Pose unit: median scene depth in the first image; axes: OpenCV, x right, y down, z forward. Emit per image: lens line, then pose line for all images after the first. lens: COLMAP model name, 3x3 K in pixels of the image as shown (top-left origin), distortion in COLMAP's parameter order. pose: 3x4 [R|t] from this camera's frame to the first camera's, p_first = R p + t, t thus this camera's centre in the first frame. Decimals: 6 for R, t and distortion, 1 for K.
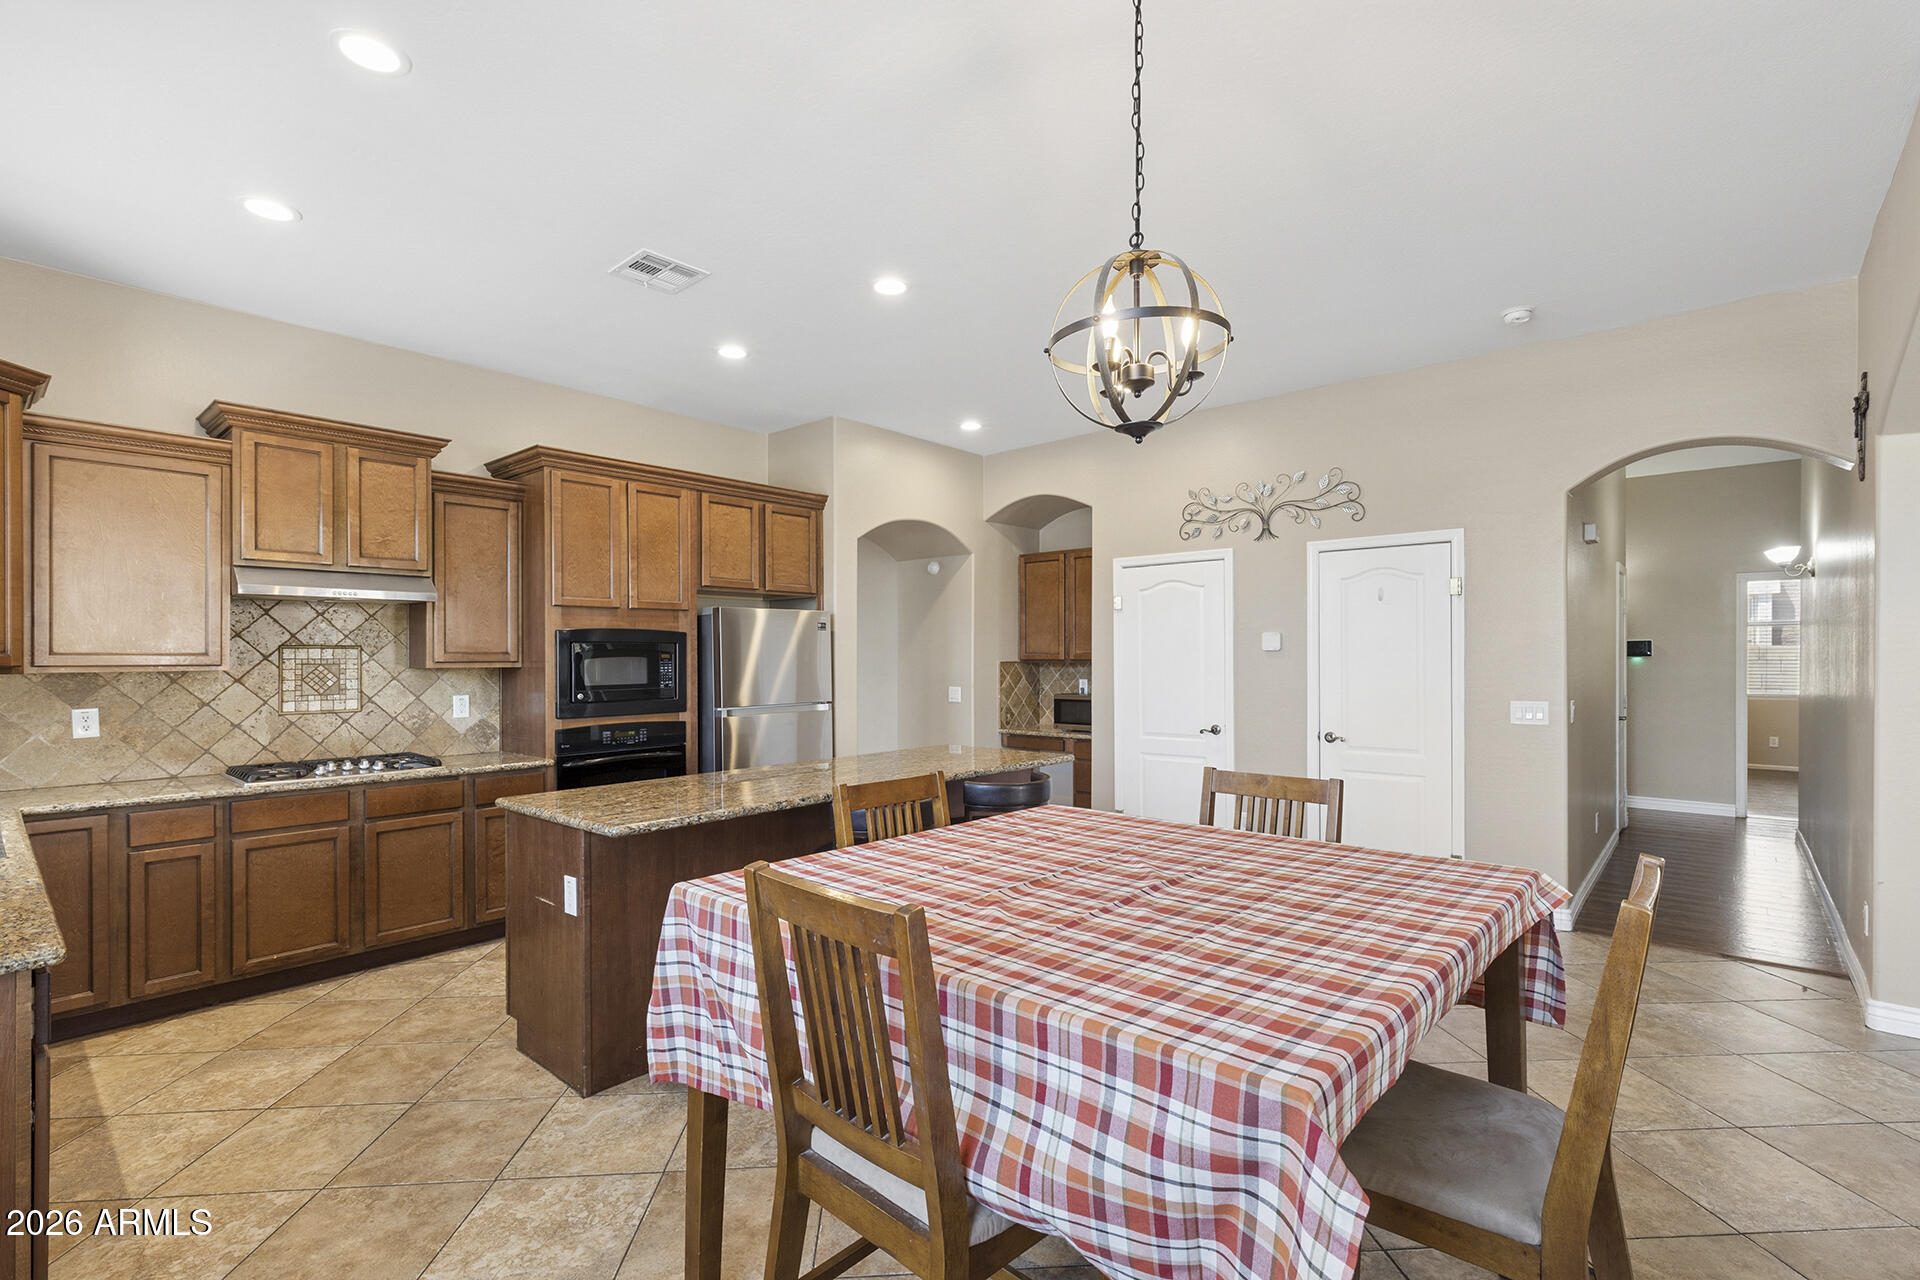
lens RADIAL K [[873.1, 0, 960.5], [0, 873.1, 656.7], [0, 0, 1]] dist [0.009460, -0.000346]
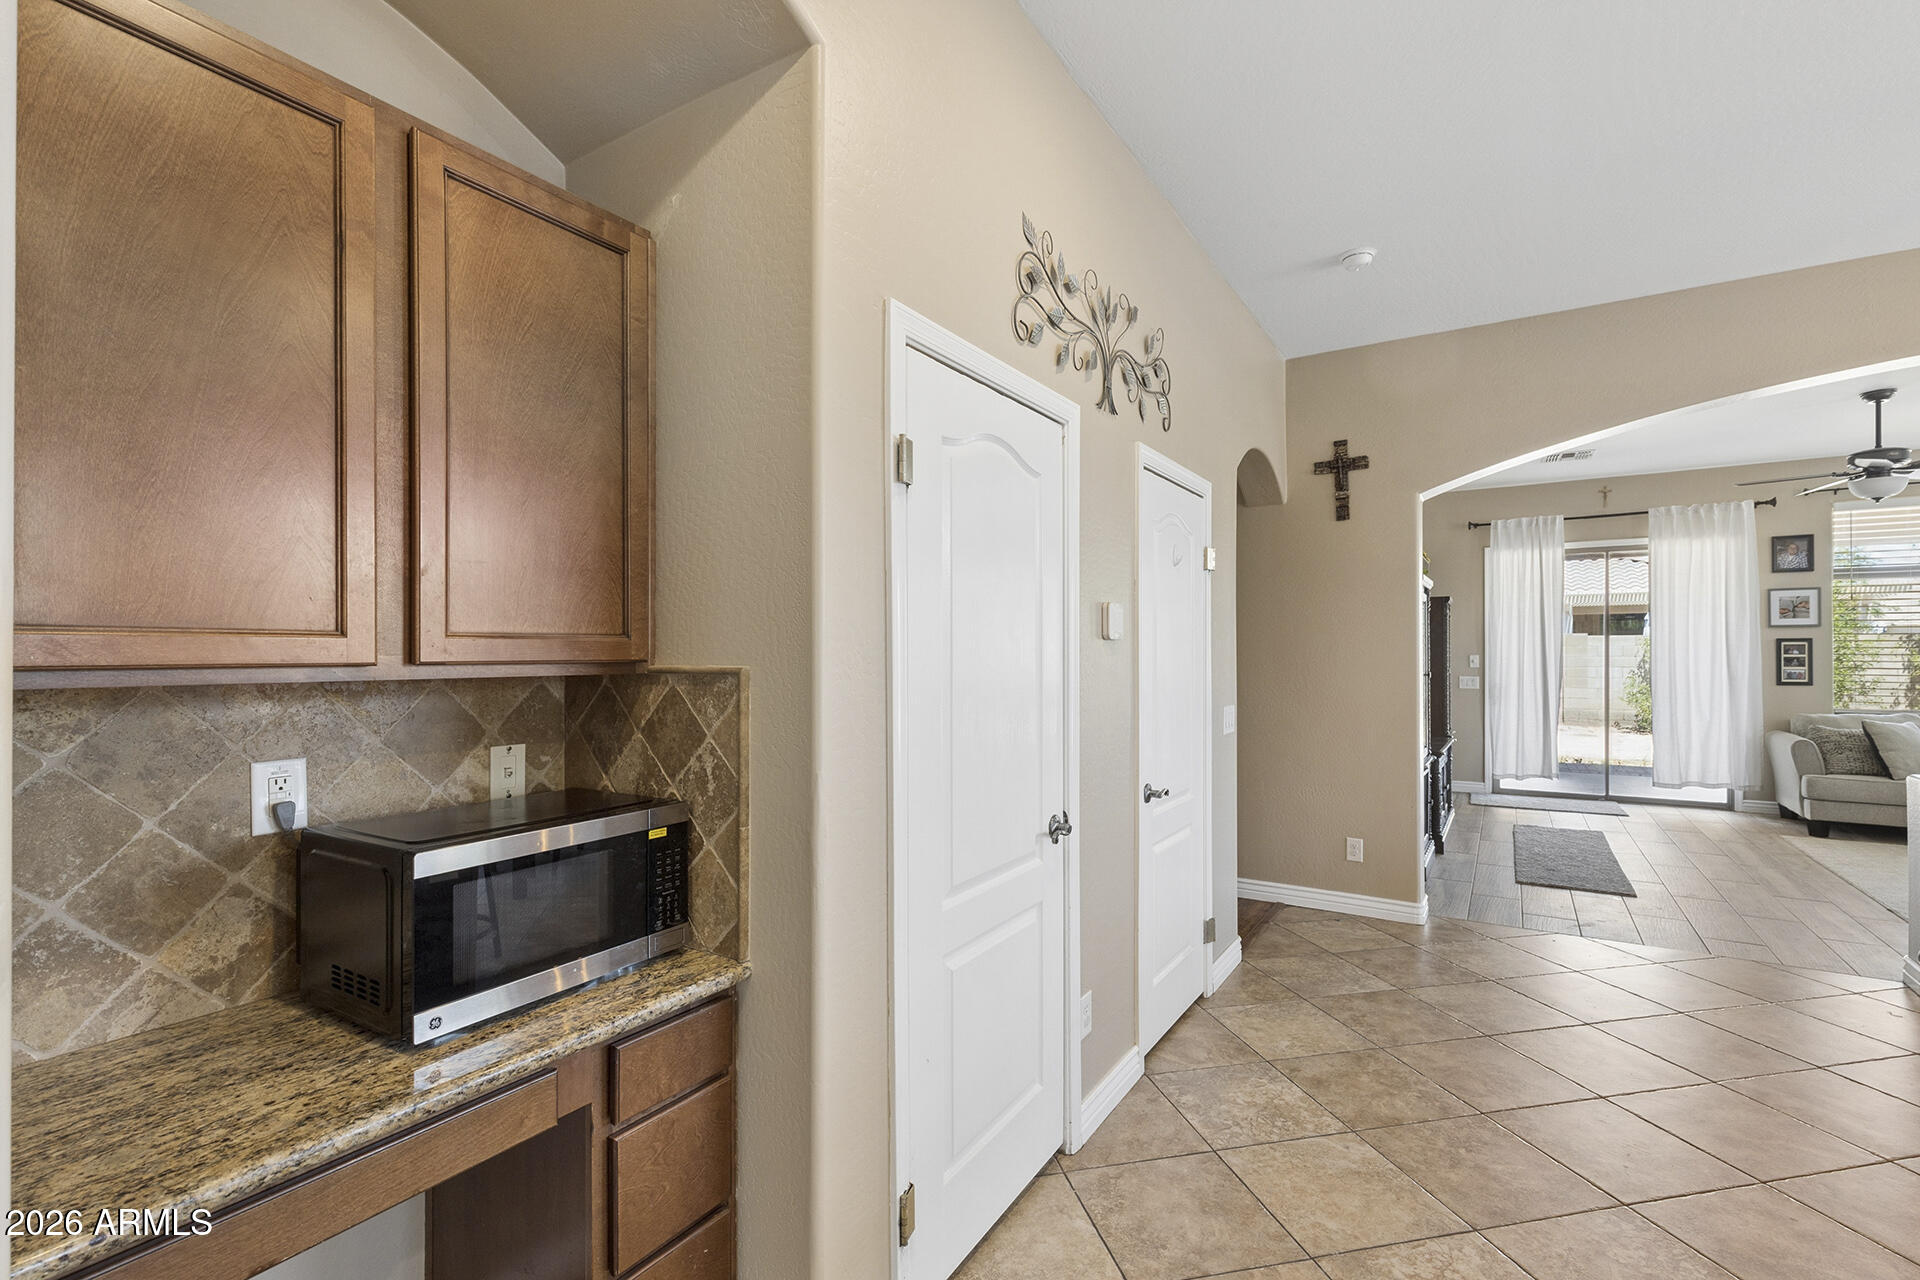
lens RADIAL K [[869.6, 0, 951.3], [0, 869.6, 646.8], [0, 0, 1]] dist [0.002944, 0.000570]
pose [[-0.150883, 0.009977, 0.988501, -0.147350], [0.002315, 0.999950, -0.009739, 0.002032], [-0.988549, 0.000819, -0.150898, 1.473111]]
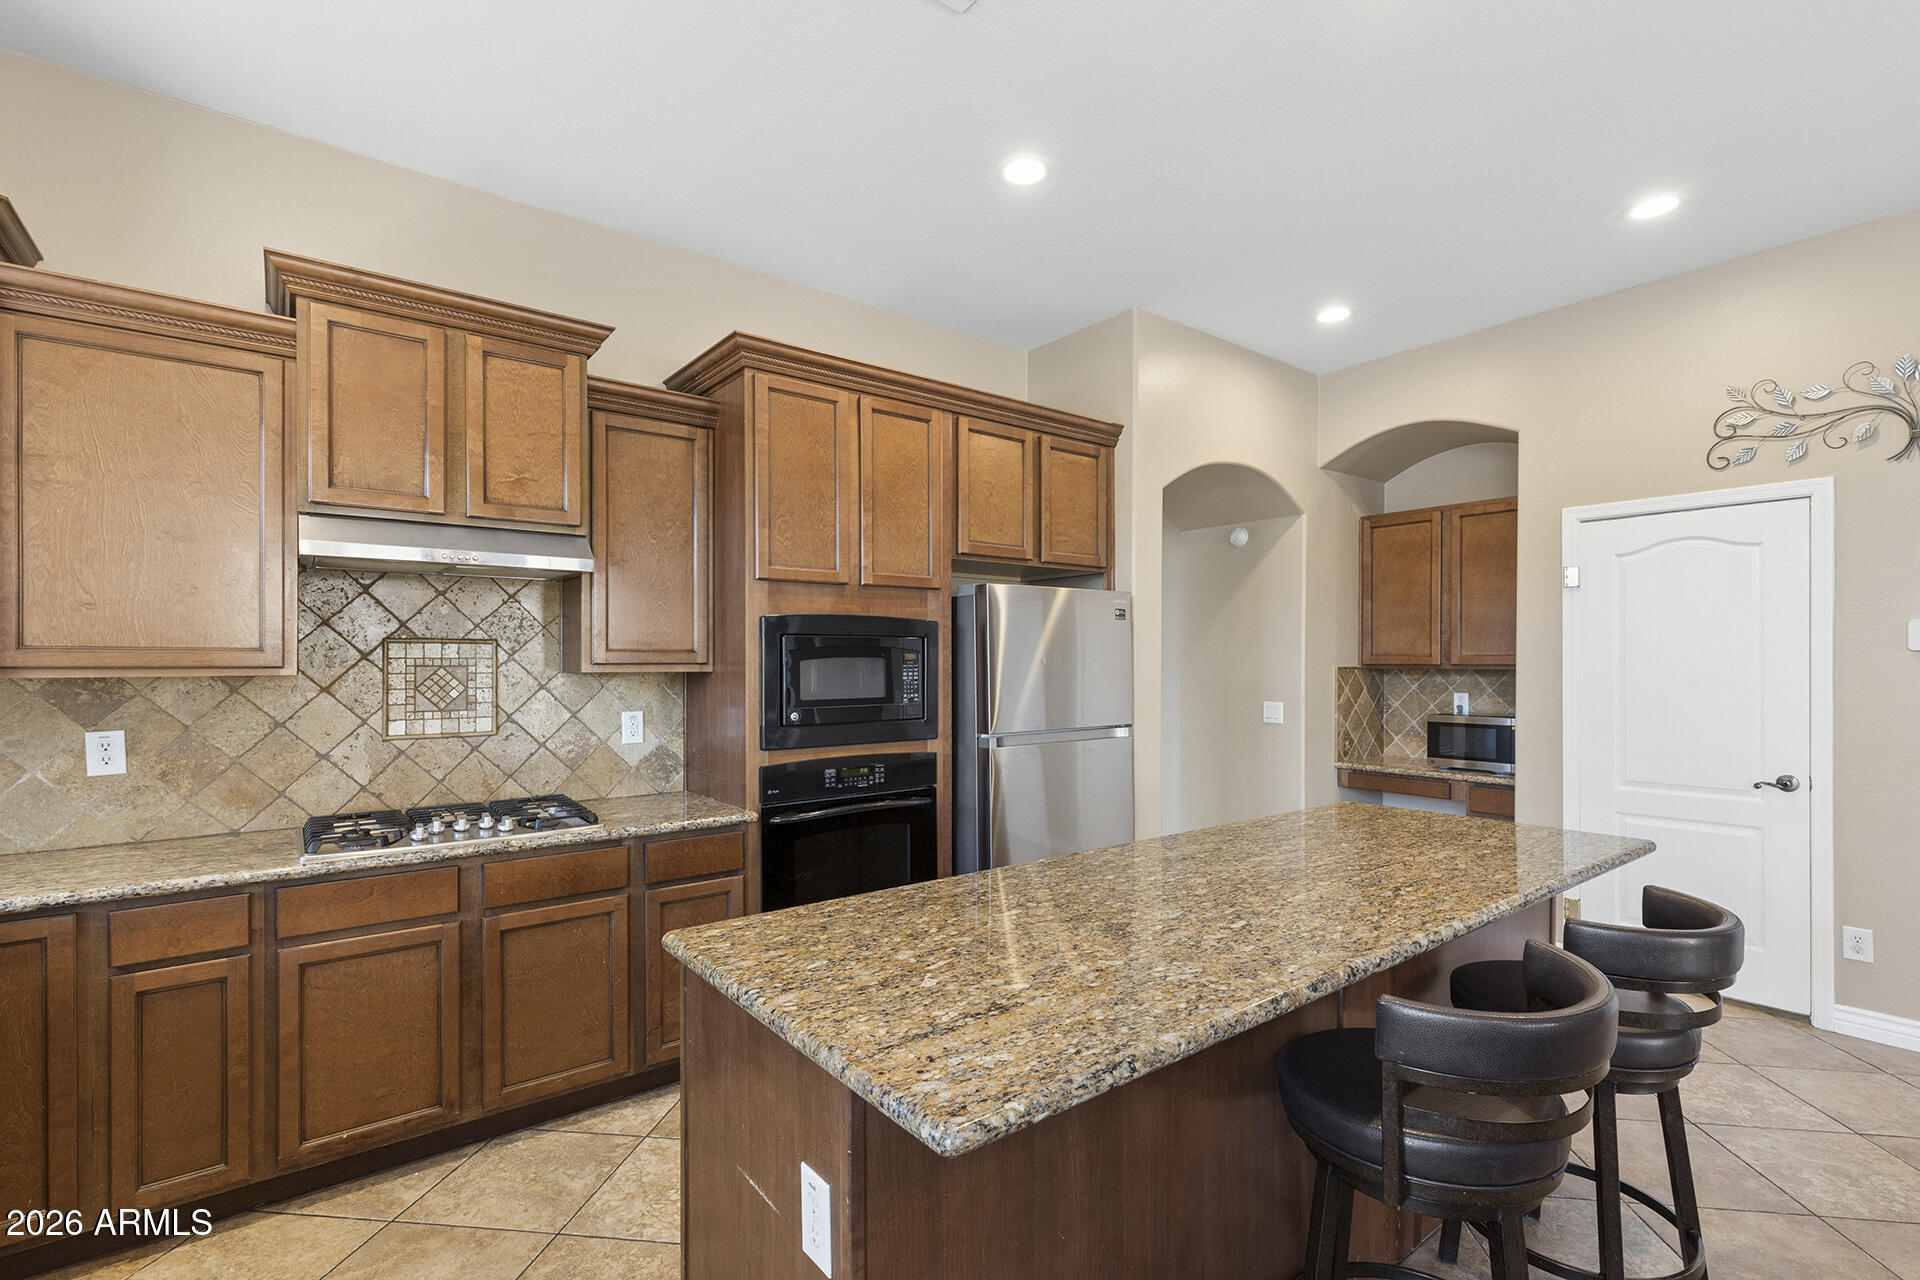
lens RADIAL K [[870.0, 0, 959.7], [0, 870.0, 665.4], [0, 0, 1]] dist [0.010547, -0.000811]
pose [[0.982035, 0.005478, -0.188619, -0.202108], [-0.004302, 0.999969, 0.006645, 0.001692], [0.188649, -0.005714, 0.982028, 0.405749]]
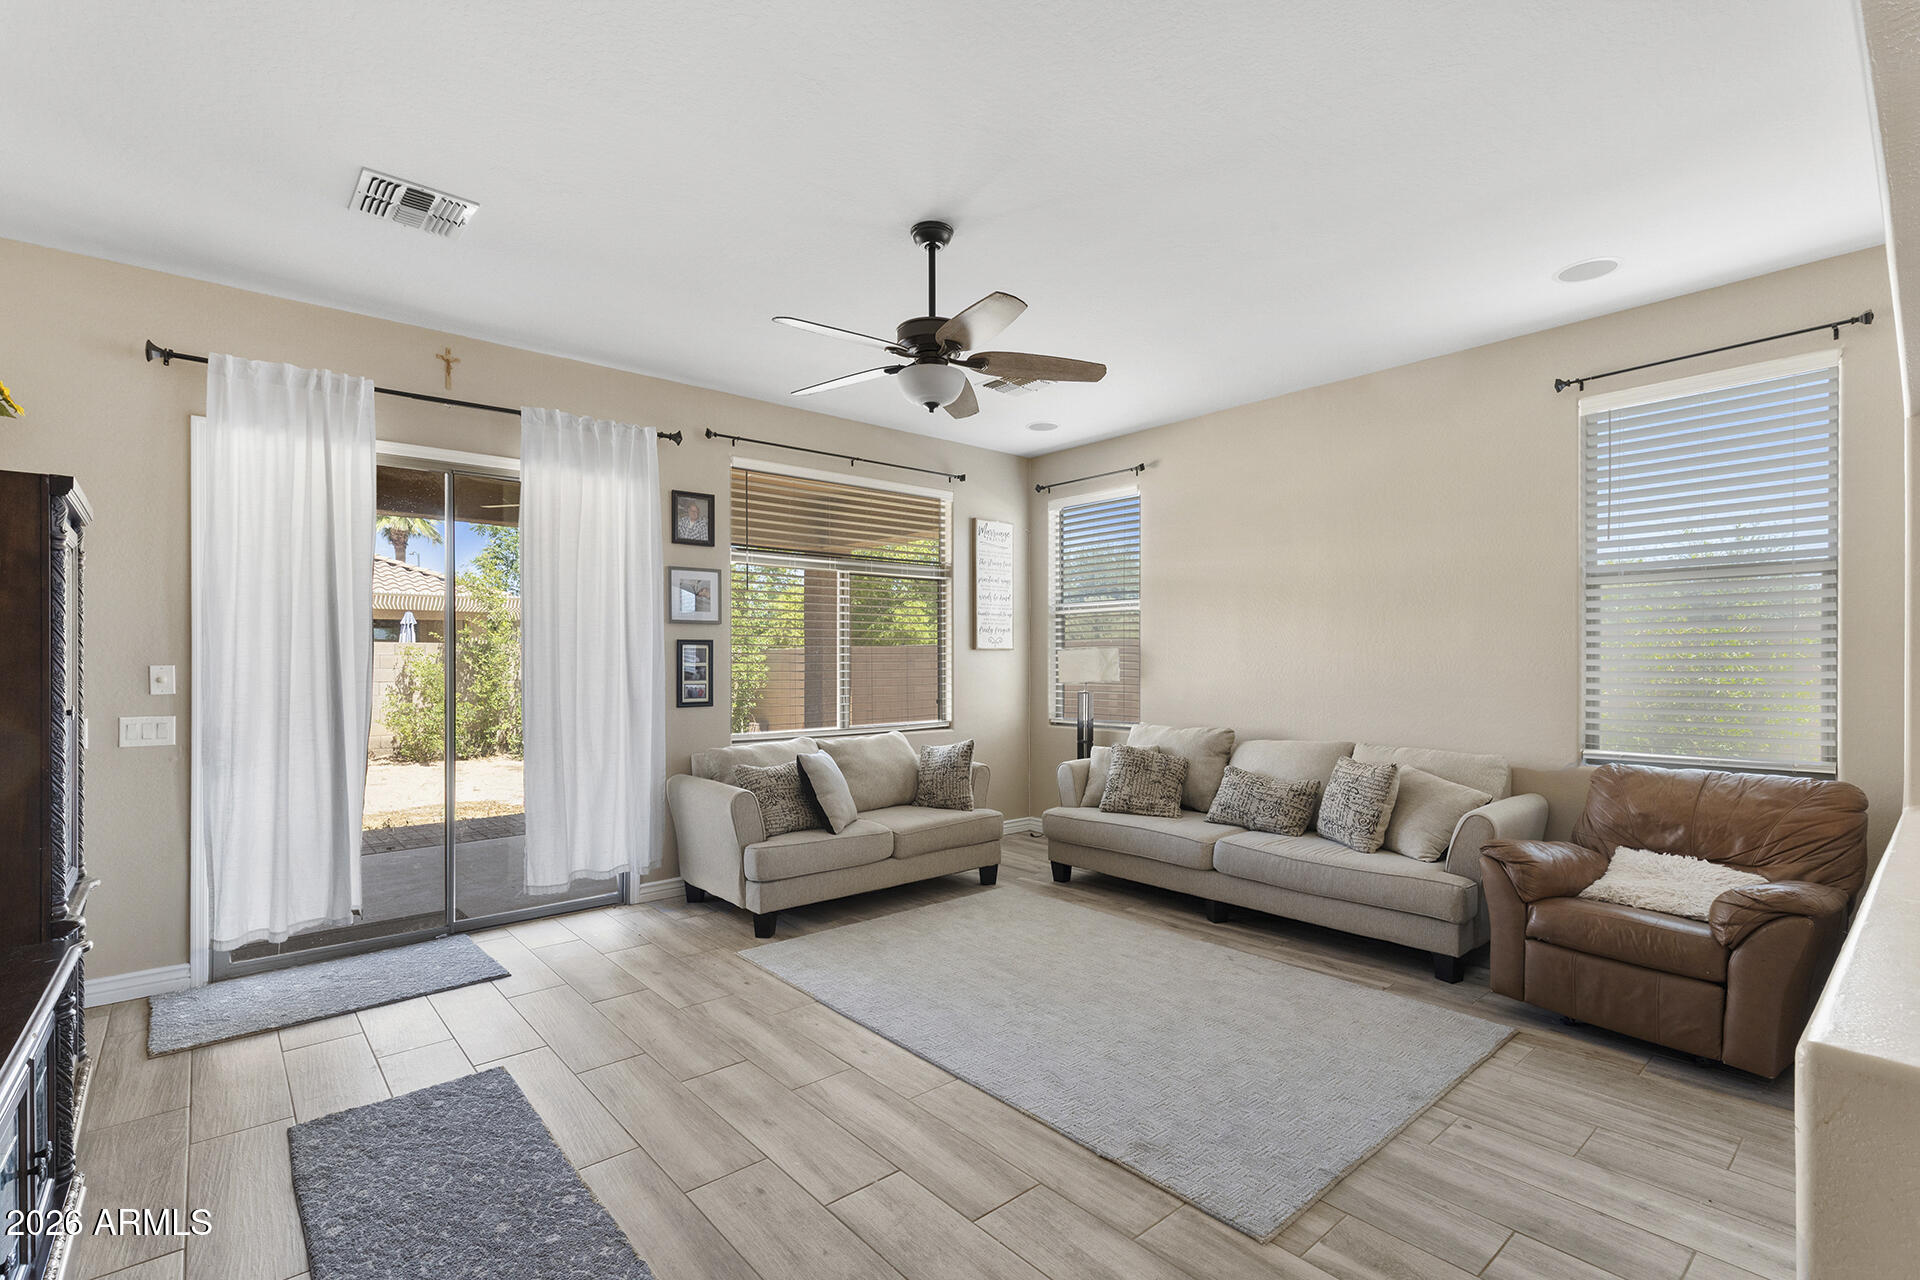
lens RADIAL K [[870.0, 0, 959.7], [0, 870.0, 665.4], [0, 0, 1]] dist [0.010547, -0.000811]
pose [[-0.990194, 0.005071, 0.139607, 0.768485], [0.005488, 0.999982, 0.002597, 0.007016], [-0.139591, 0.003338, -0.990204, 0.714959]]
